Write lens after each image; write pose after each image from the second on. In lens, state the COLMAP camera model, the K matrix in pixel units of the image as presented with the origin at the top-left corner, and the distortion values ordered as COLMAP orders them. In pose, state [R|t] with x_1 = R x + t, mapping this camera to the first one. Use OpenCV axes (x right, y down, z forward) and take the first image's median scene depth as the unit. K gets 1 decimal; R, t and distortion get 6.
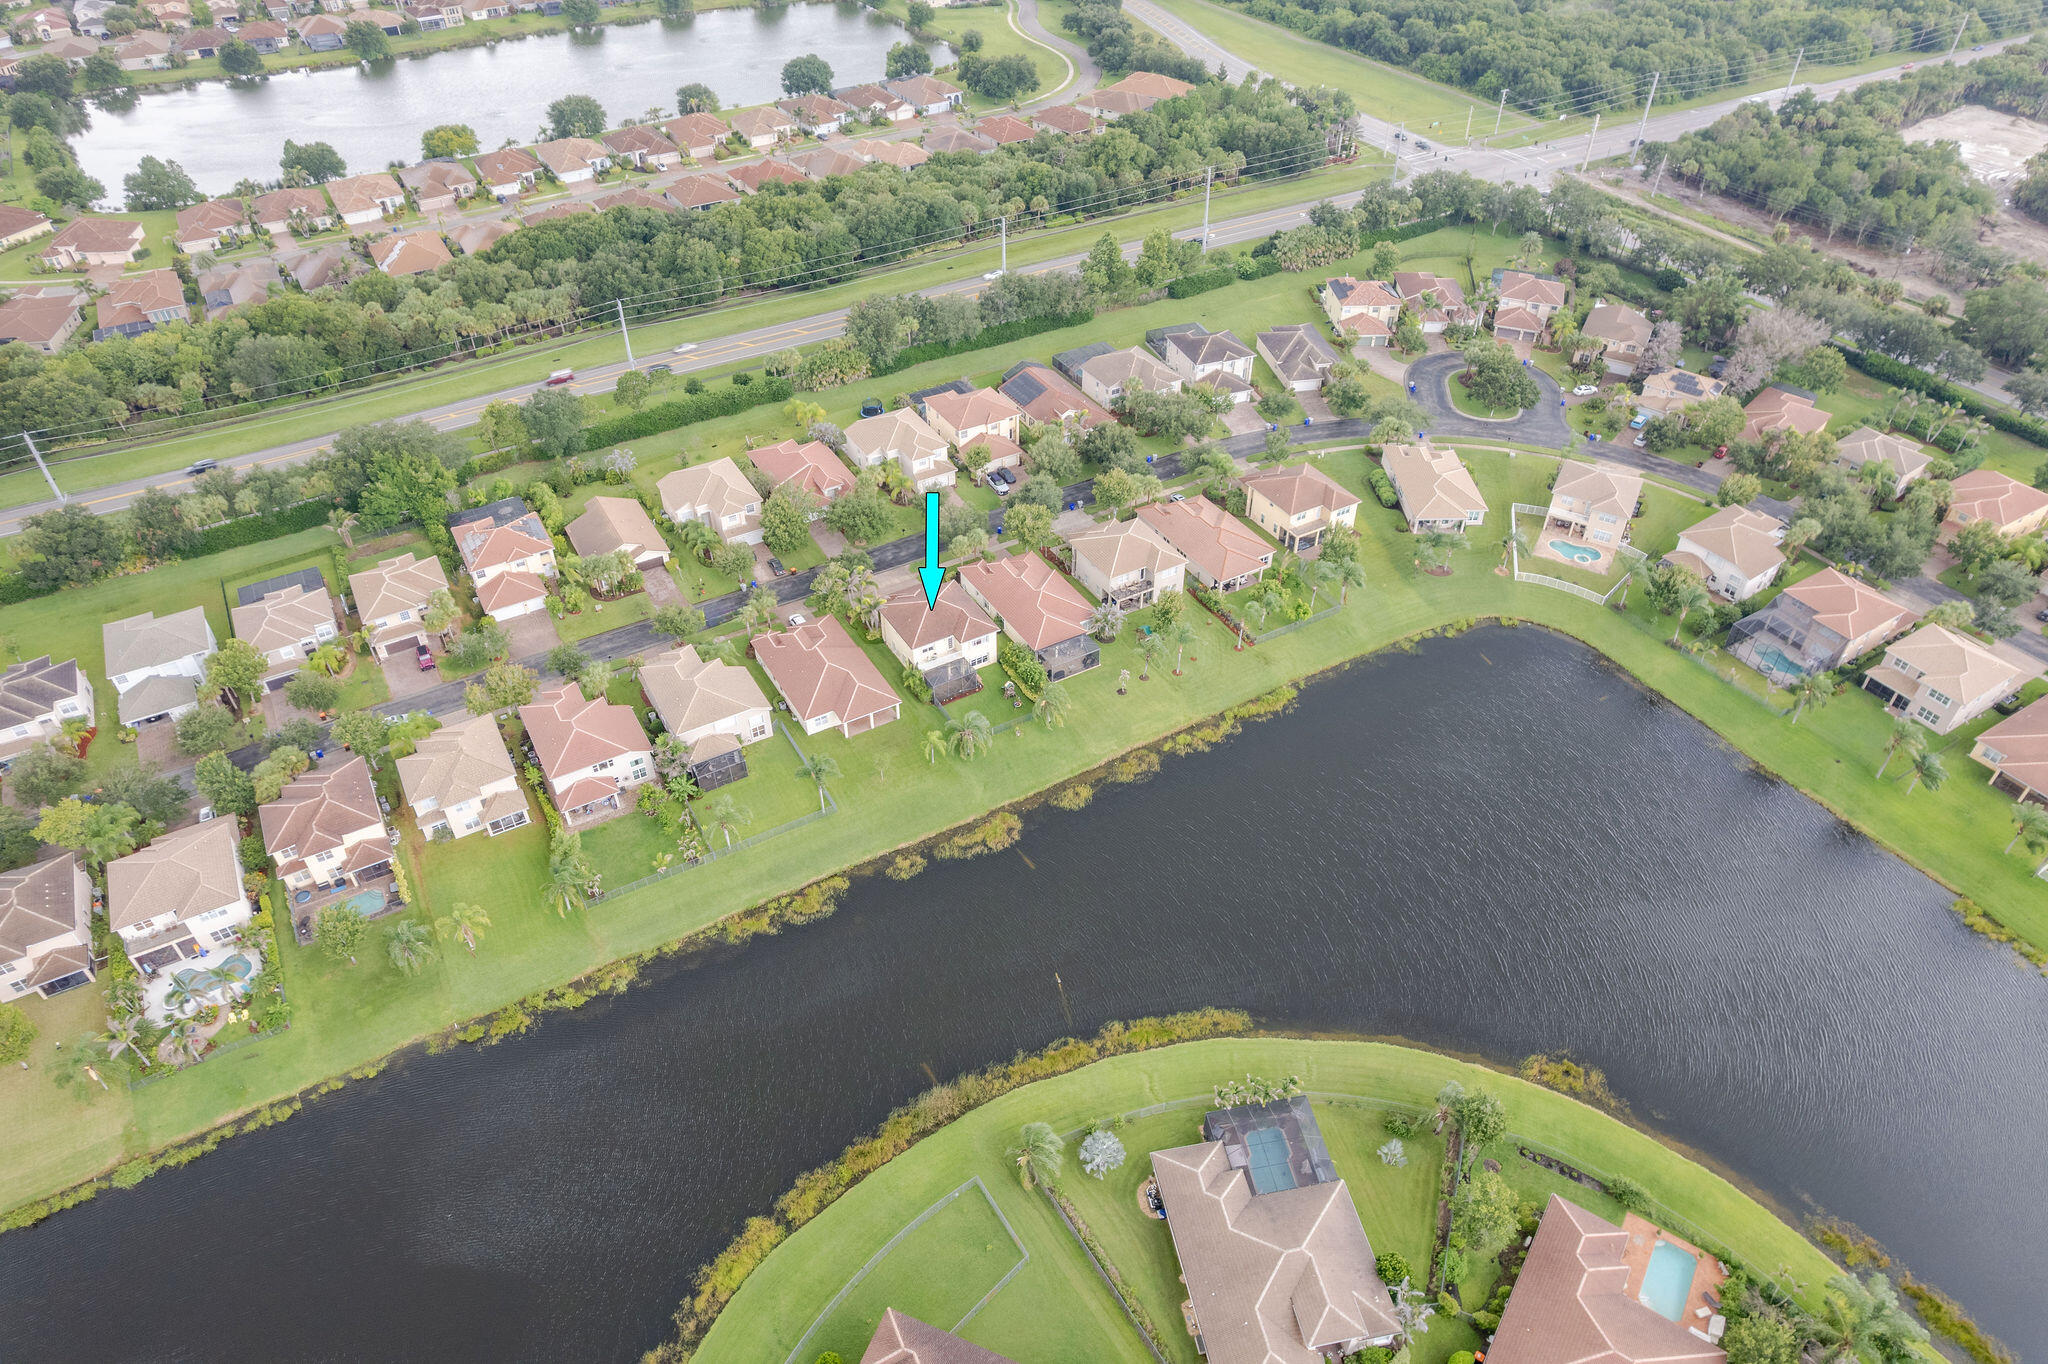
lens RADIAL K [[1300.3, 0, 1024.0], [0, 1300.3, 682.0], [0, 0, 1]] dist [-0.077204, 0.069827]
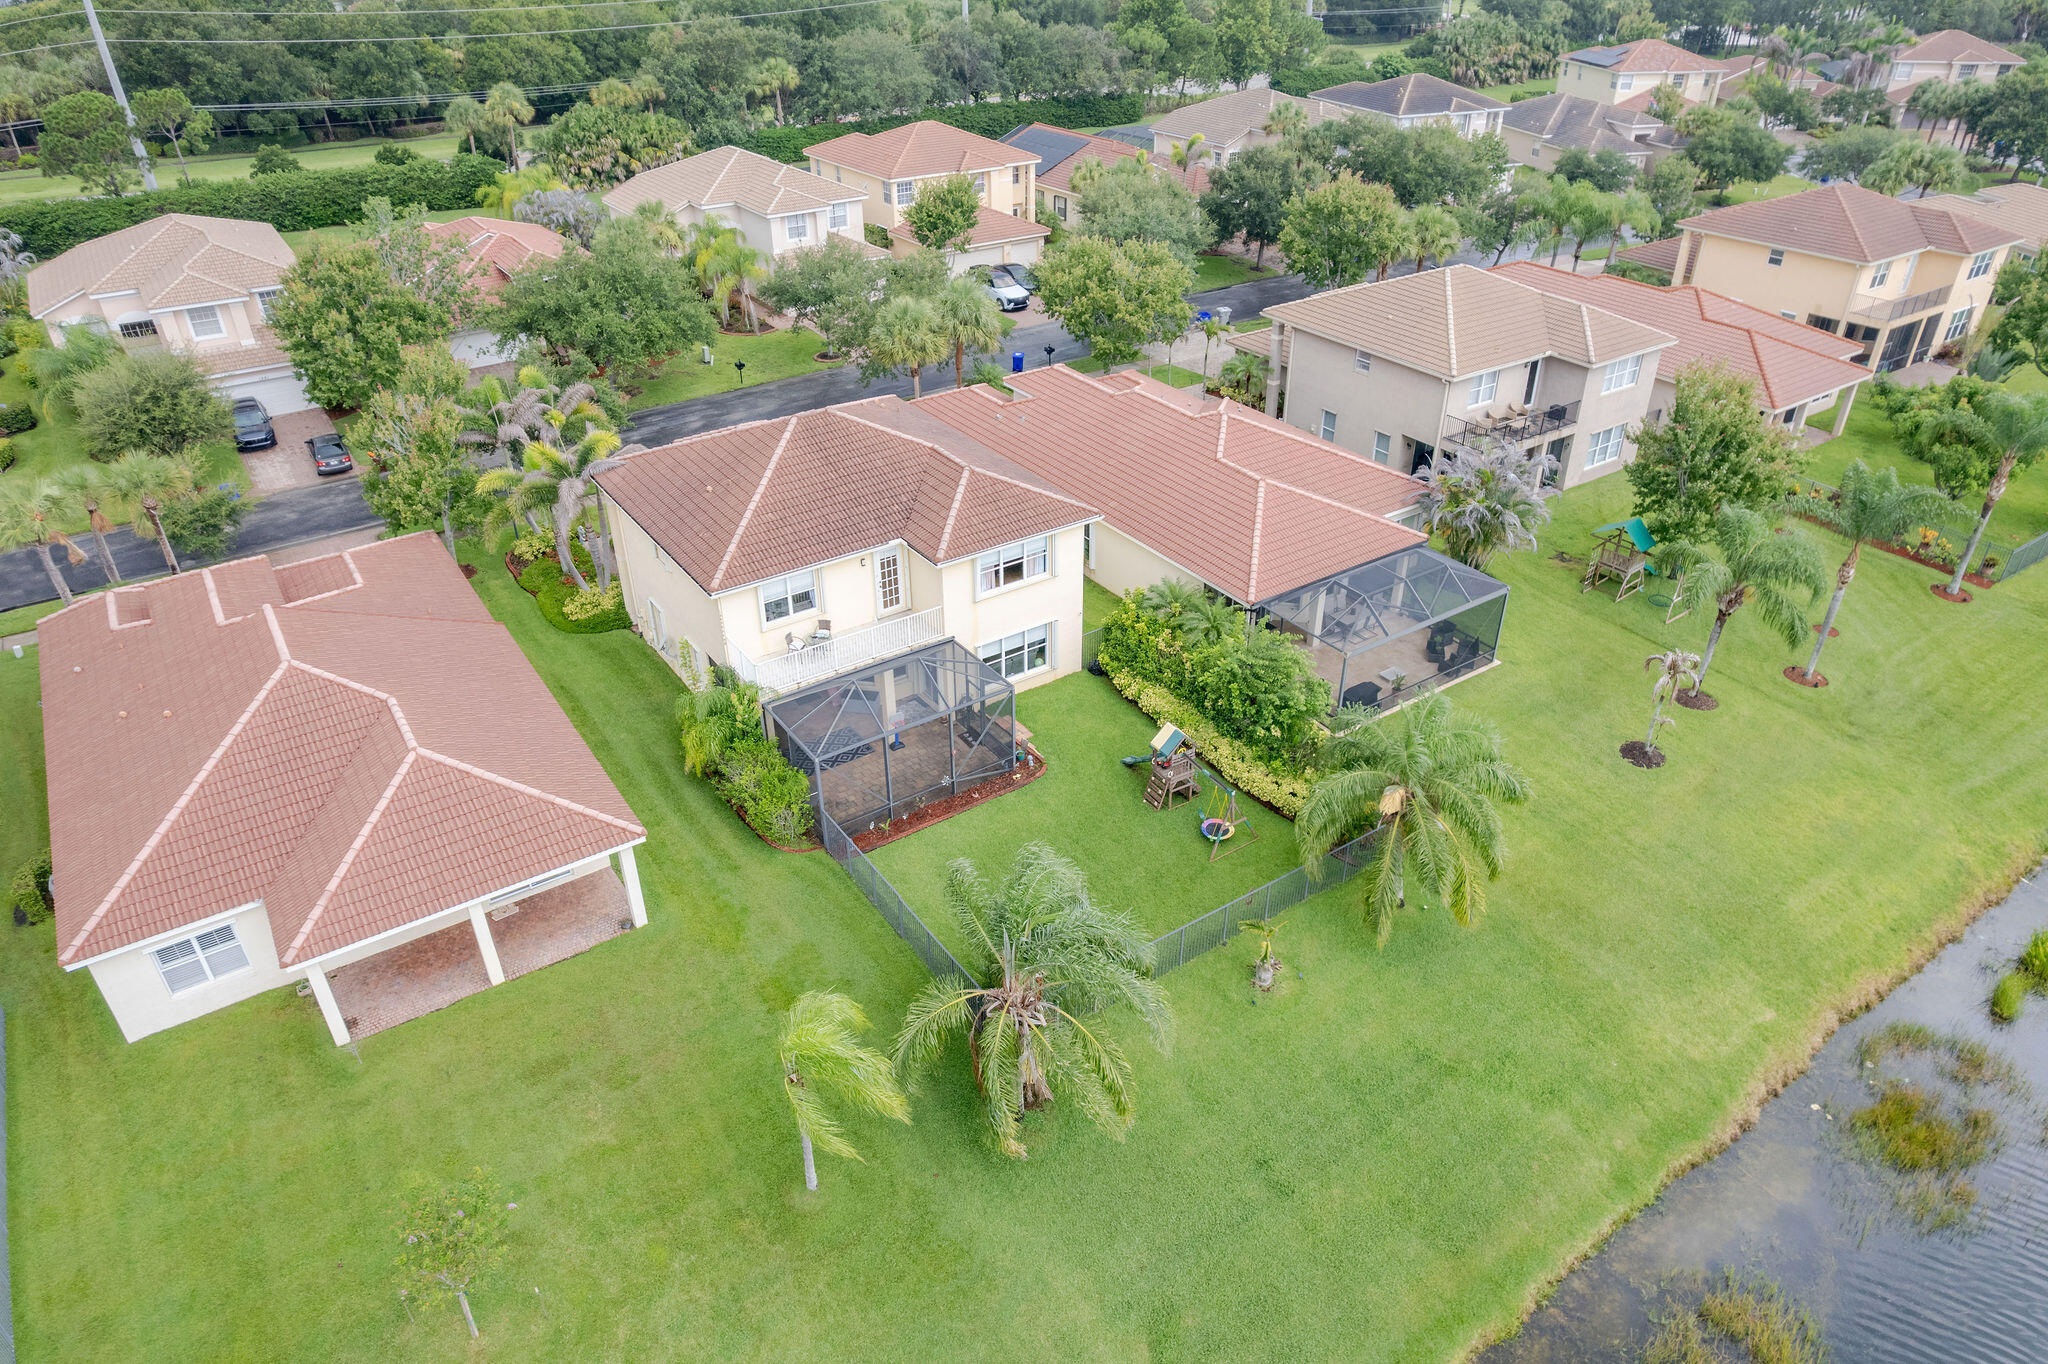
lens RADIAL K [[1300.3, 0, 1024.0], [0, 1300.3, 682.0], [0, 0, 1]] dist [-0.077204, 0.069827]
pose [[0.997623, -0.041109, 0.055297, -0.046671], [0.048763, 0.988219, -0.145069, 0.022518], [-0.048682, 0.147421, 0.987875, 0.777975]]
